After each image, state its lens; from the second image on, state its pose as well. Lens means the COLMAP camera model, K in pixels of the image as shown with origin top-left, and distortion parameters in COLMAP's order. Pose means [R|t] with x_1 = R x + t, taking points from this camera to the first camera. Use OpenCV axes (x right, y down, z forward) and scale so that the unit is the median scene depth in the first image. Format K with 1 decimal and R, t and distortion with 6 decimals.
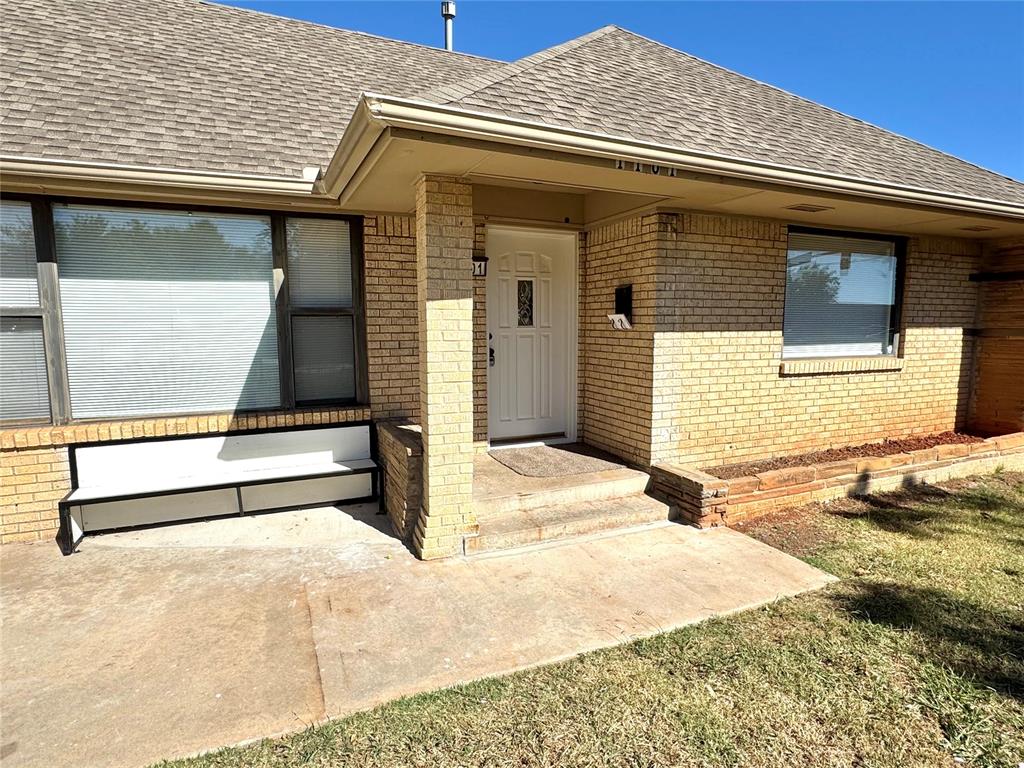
lens RADIAL K [[572.4, 0, 512.2], [0, 572.4, 384.9], [0, 0, 1]] dist [0.001053, -0.003038]
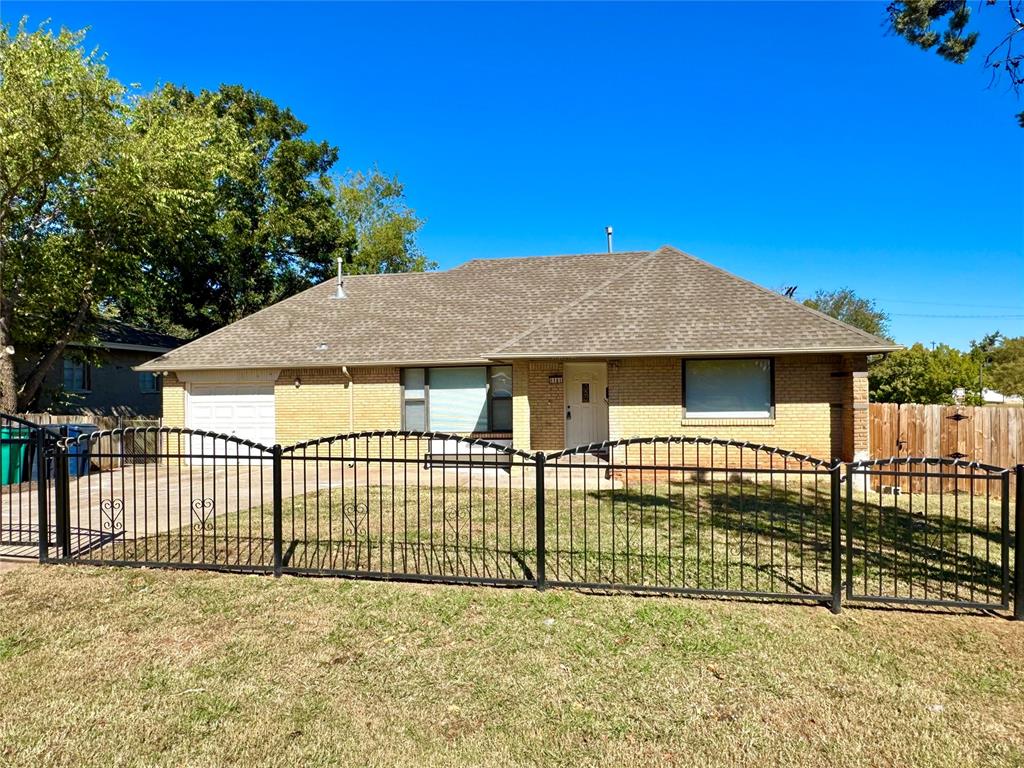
lens RADIAL K [[649.4, 0, 511.3], [0, 649.4, 384.8], [0, 0, 1]] dist [-0.005296, -0.002489]
pose [[0.830777, -0.012945, -0.556454, 1.410858], [-0.047582, 0.994418, -0.094173, 0.100141], [0.554567, 0.104714, 0.825524, -1.537070]]
